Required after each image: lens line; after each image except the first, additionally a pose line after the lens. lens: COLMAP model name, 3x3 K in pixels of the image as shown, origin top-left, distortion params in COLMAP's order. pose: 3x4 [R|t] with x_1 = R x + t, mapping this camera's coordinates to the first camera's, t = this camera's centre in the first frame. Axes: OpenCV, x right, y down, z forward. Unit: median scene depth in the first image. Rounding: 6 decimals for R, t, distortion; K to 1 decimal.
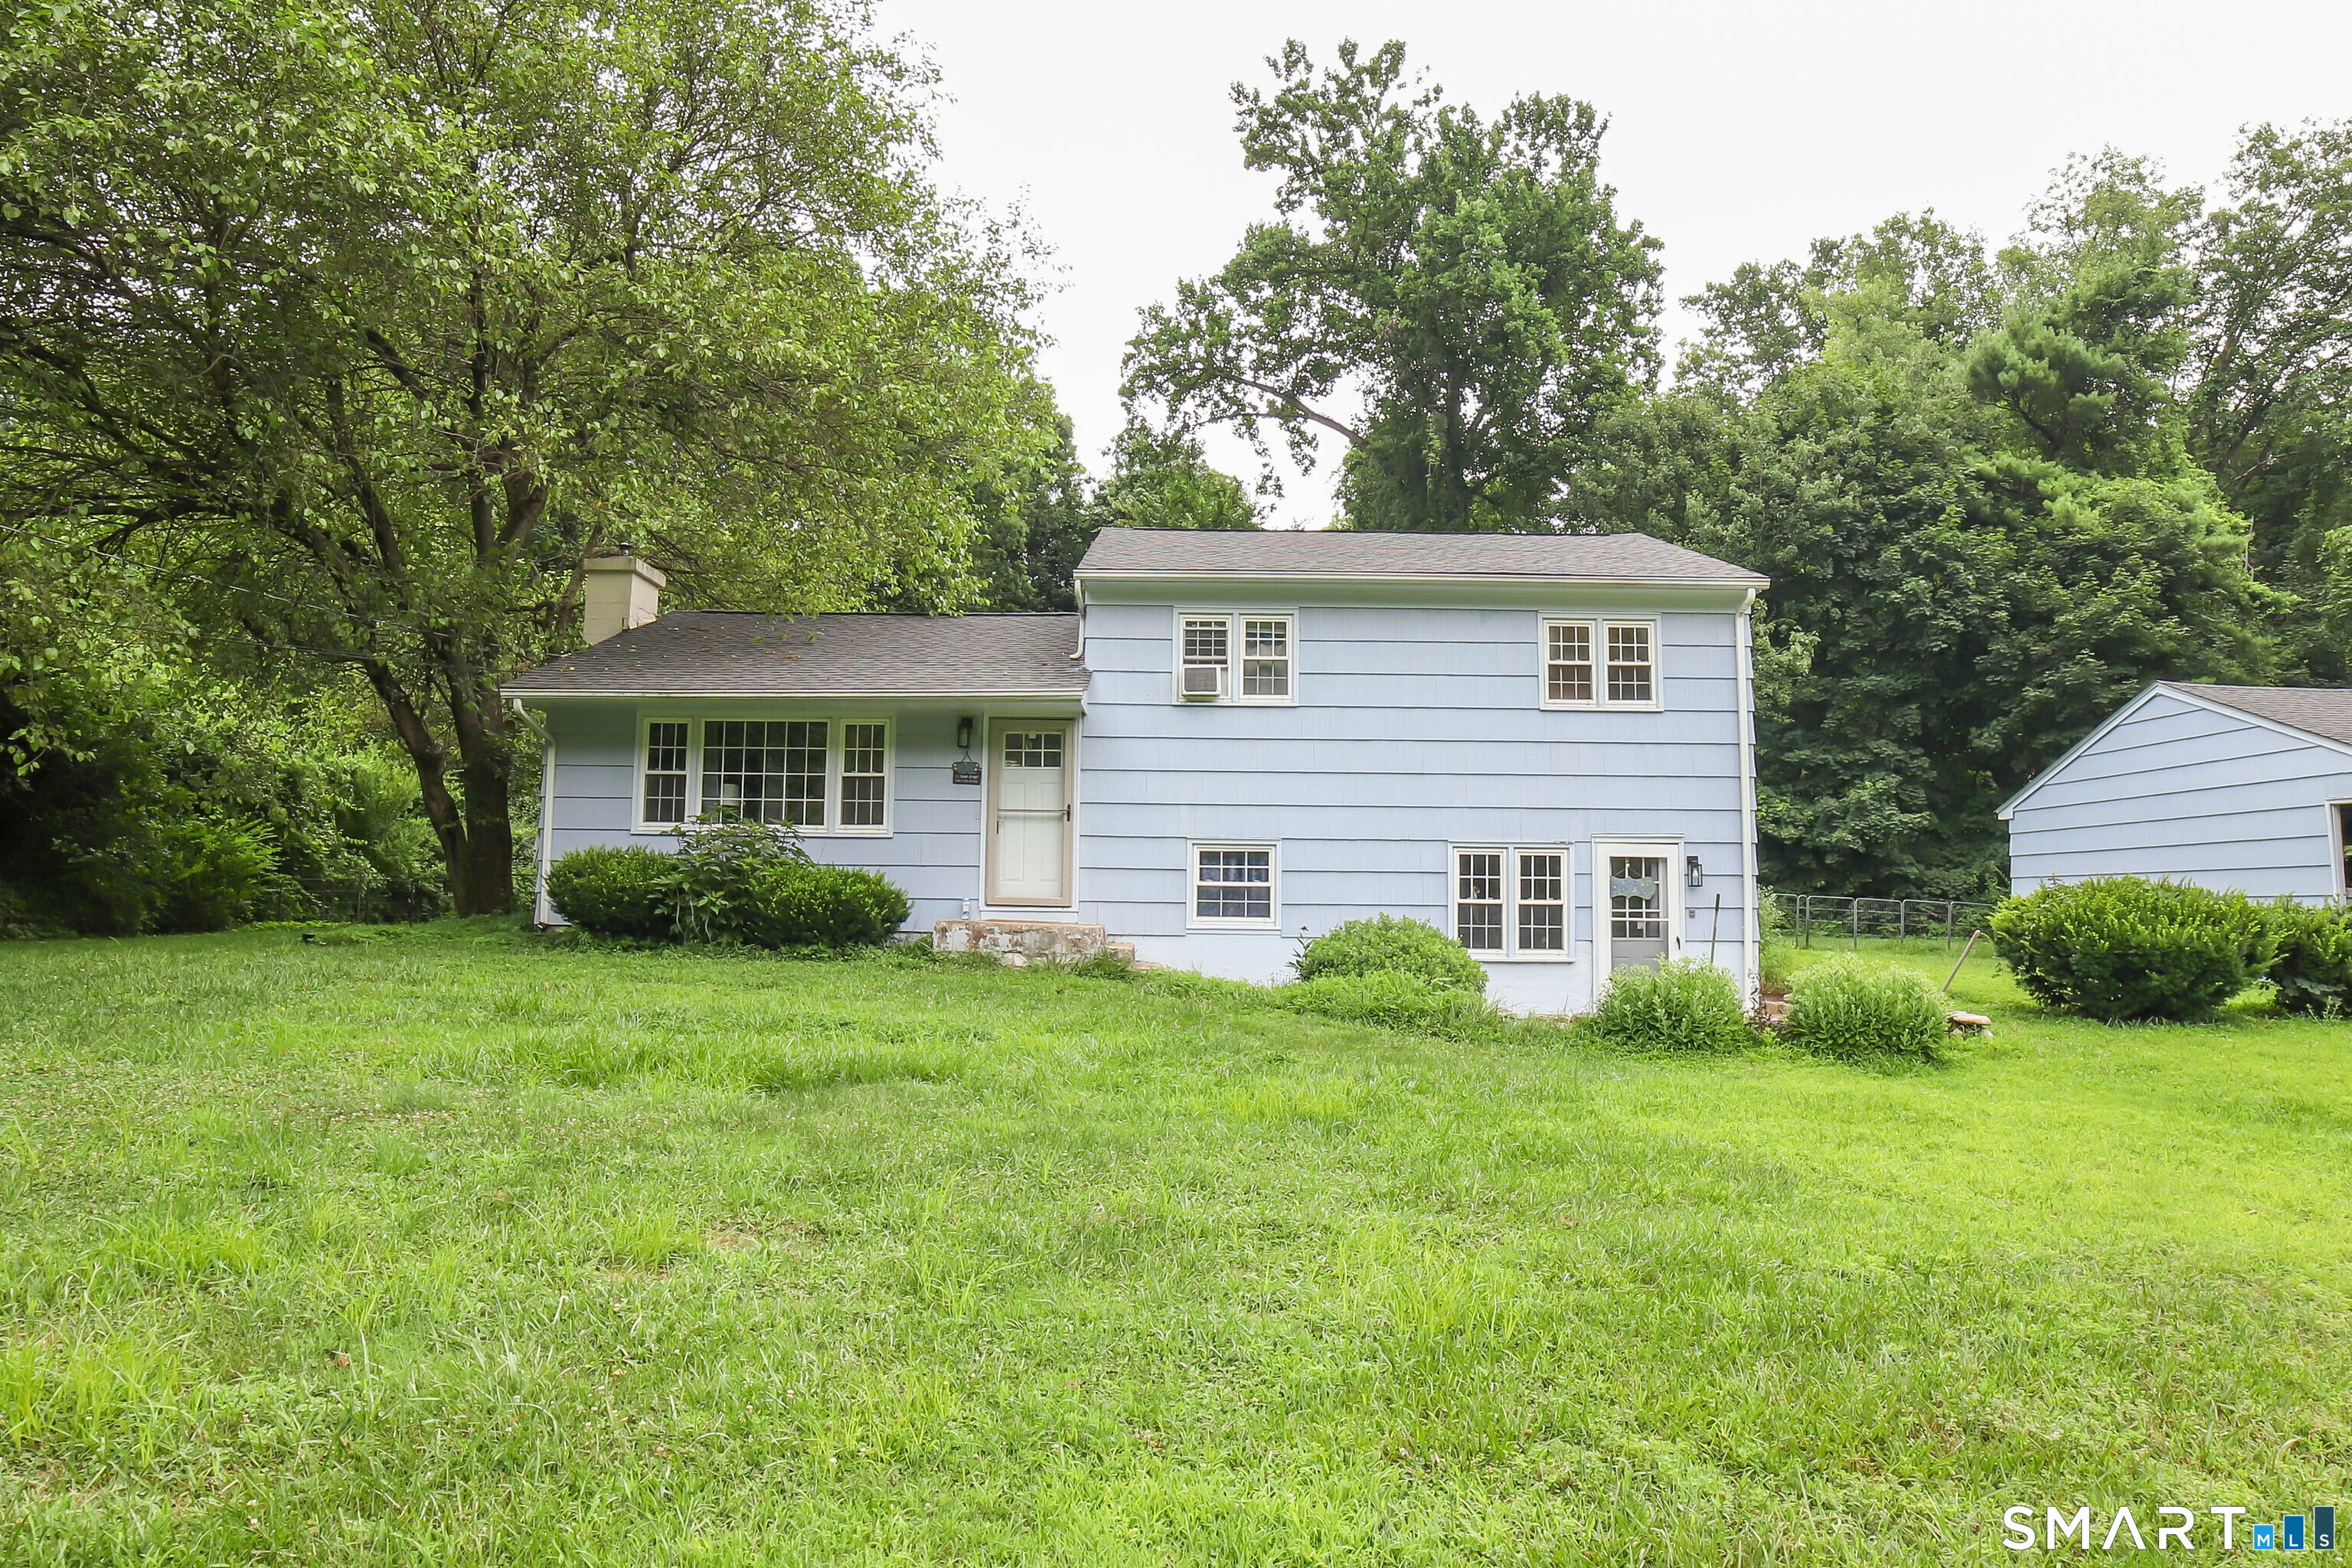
lens RADIAL K [[1367.2, 0, 1125.8], [0, 1367.2, 776.3], [0, 0, 1]] dist [-0.112620, 0.040140]
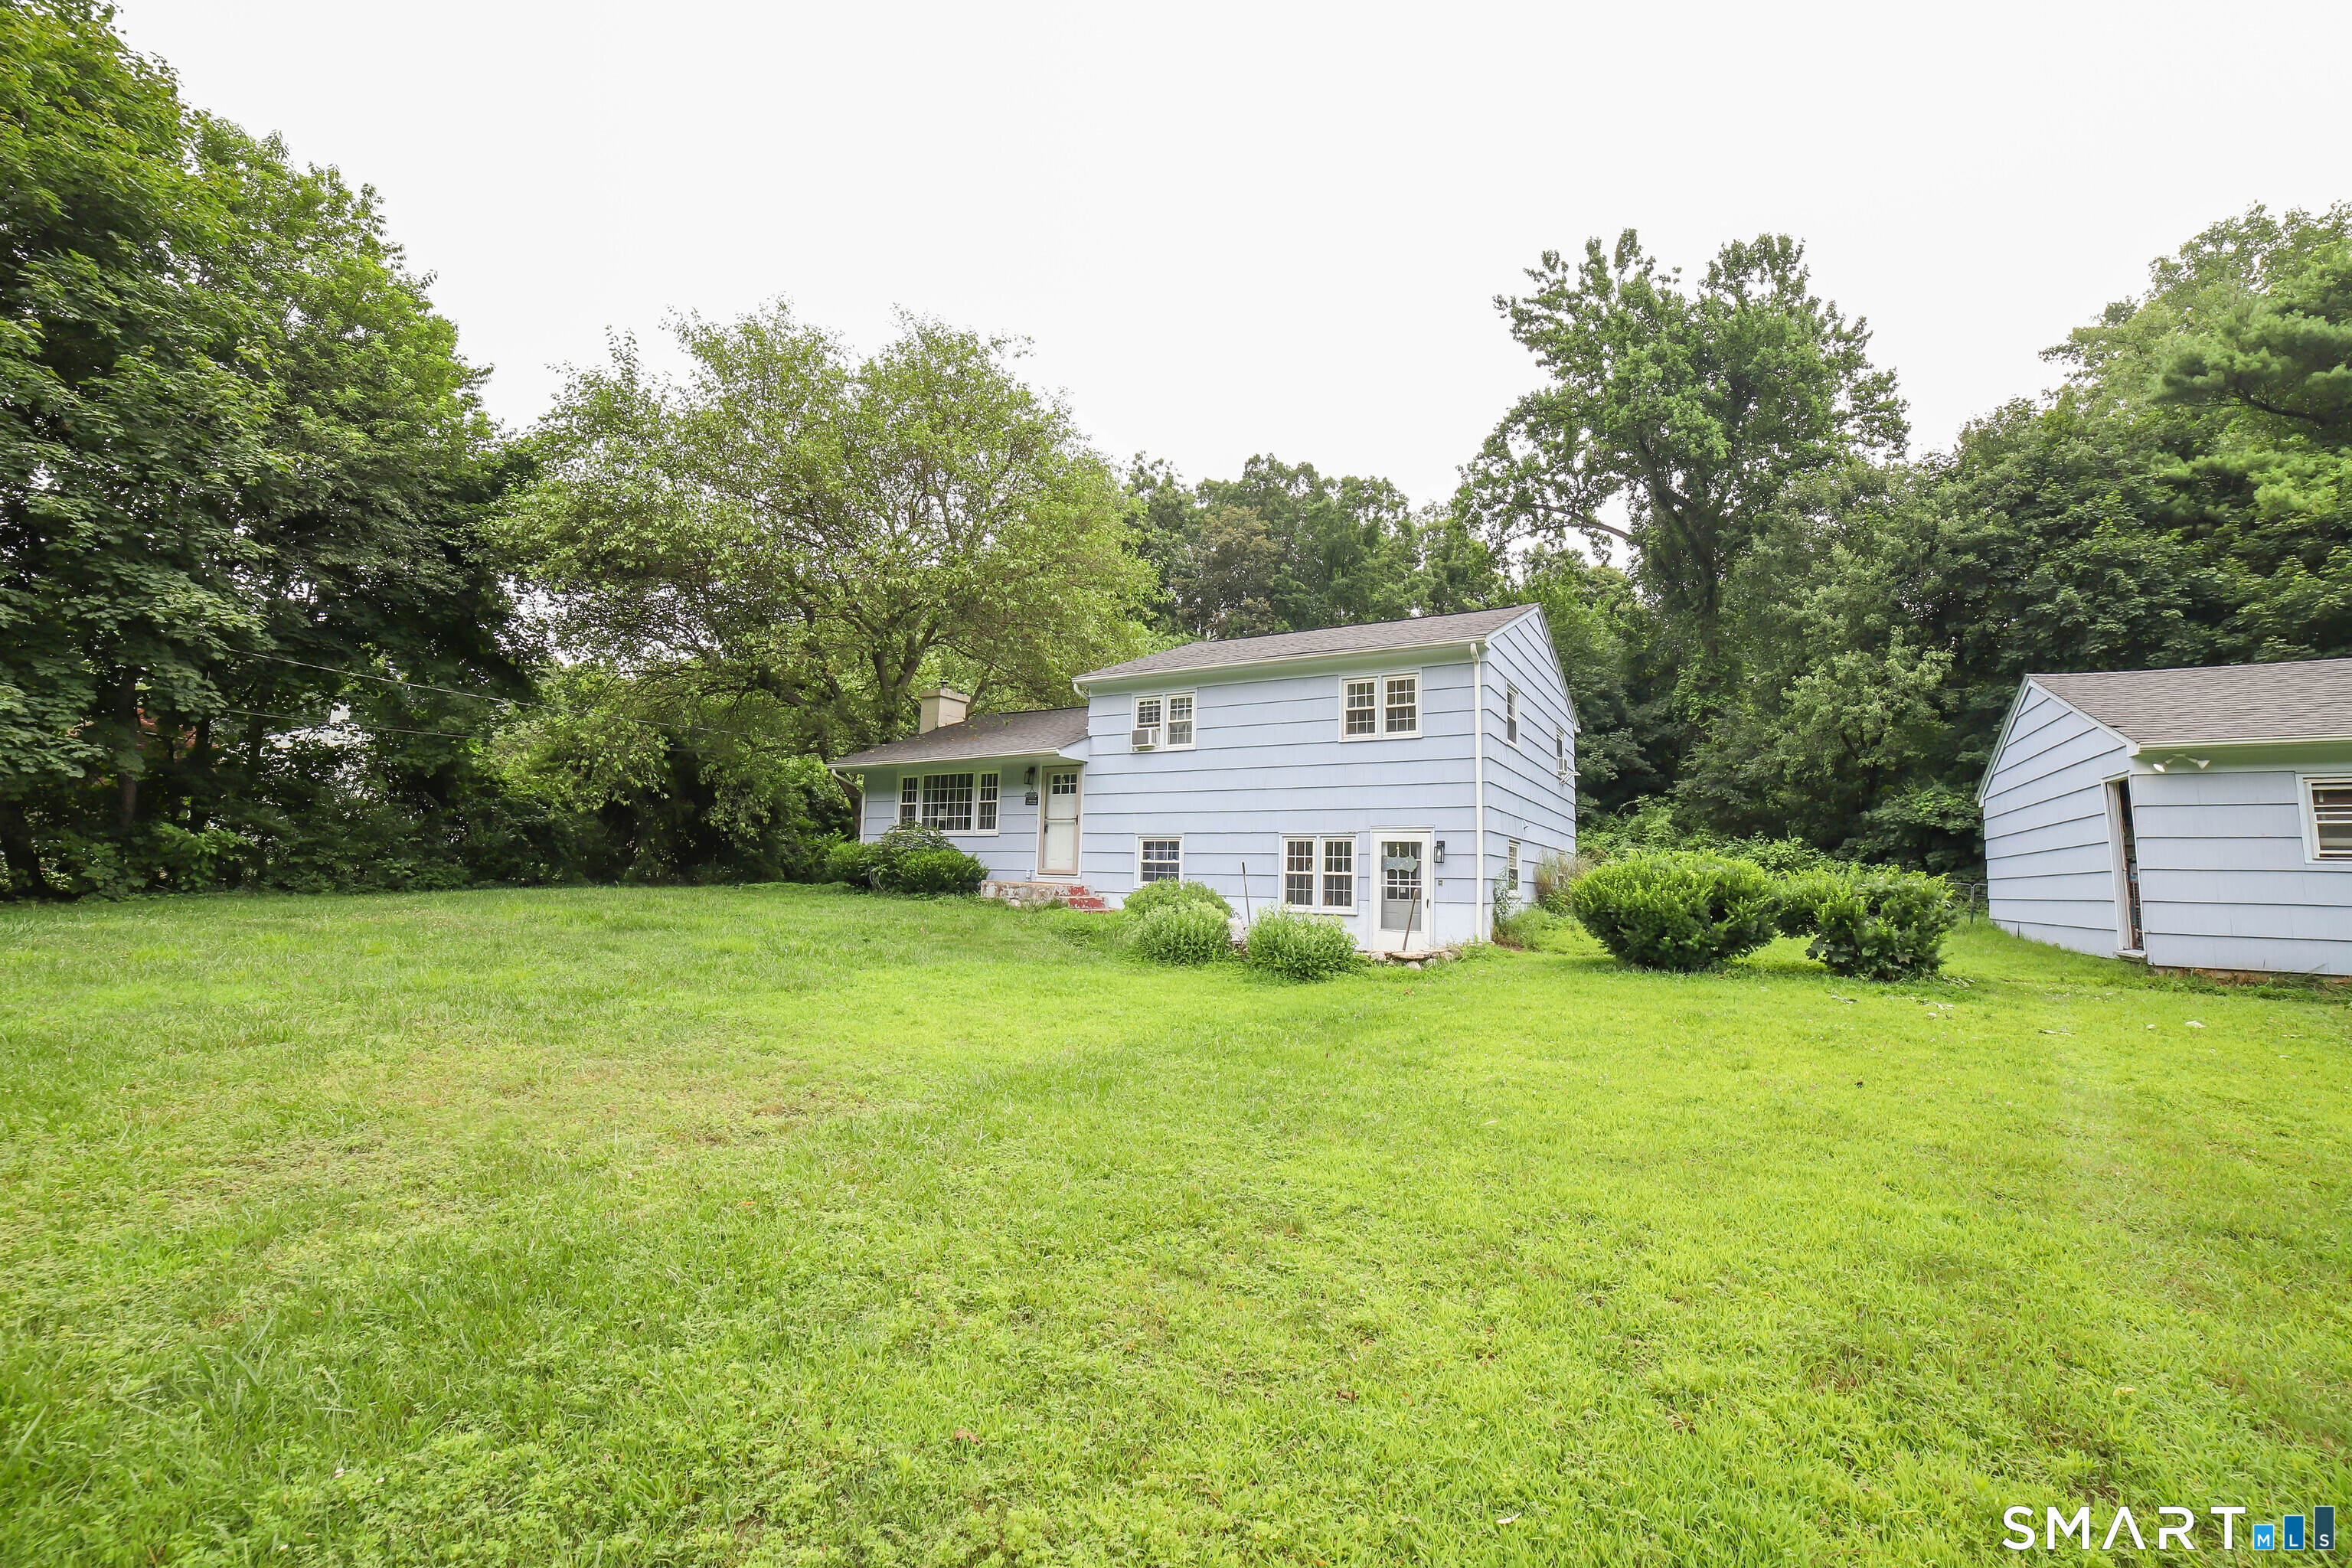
lens RADIAL K [[945.8, 0, 1171.3], [0, 945.8, 782.1], [0, 0, 1]] dist [-0.103839, 0.032116]
pose [[0.875399, -0.042793, -0.481504, 0.628110], [0.031013, 0.998994, -0.032400, 0.021114], [0.482406, 0.013430, 0.875845, 0.017705]]
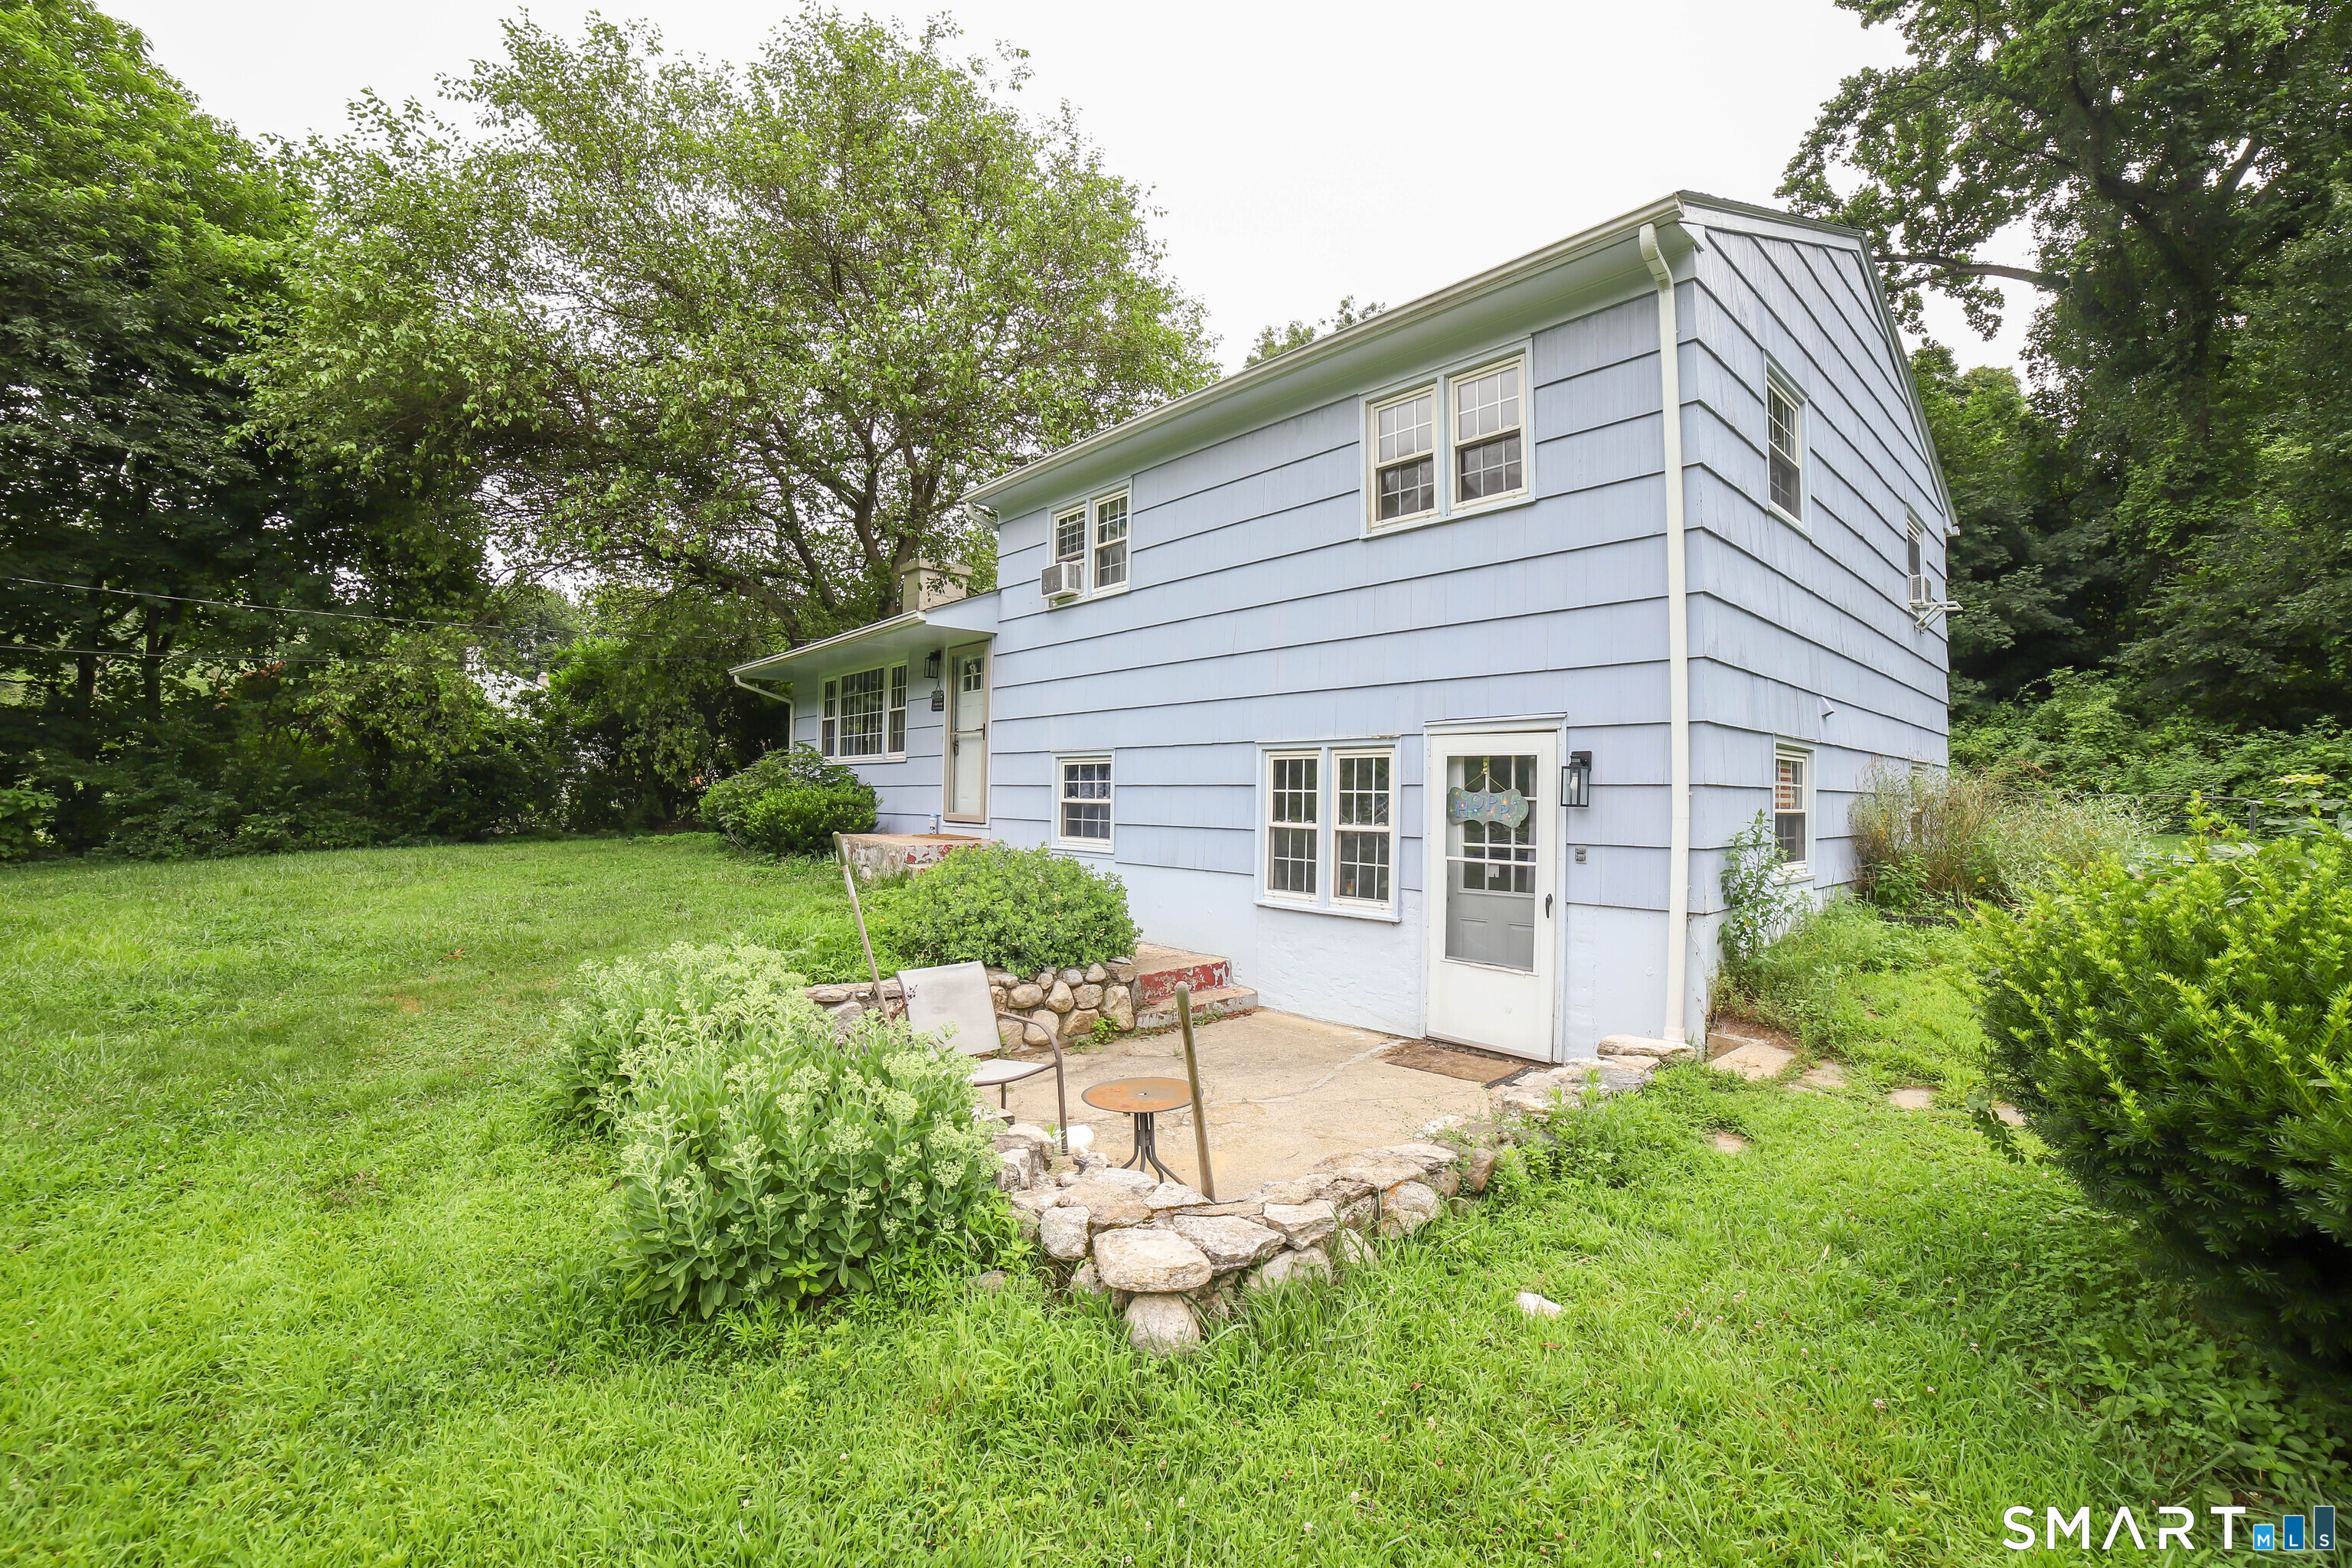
lens RADIAL K [[960.7, 0, 1176.3], [0, 960.7, 777.9], [0, 0, 1]] dist [-0.109253, 0.033980]
pose [[0.701053, -0.020278, -0.712821, 0.564834], [0.067016, 0.997045, 0.037546, 0.043511], [0.709953, -0.074092, 0.700340, 0.590361]]
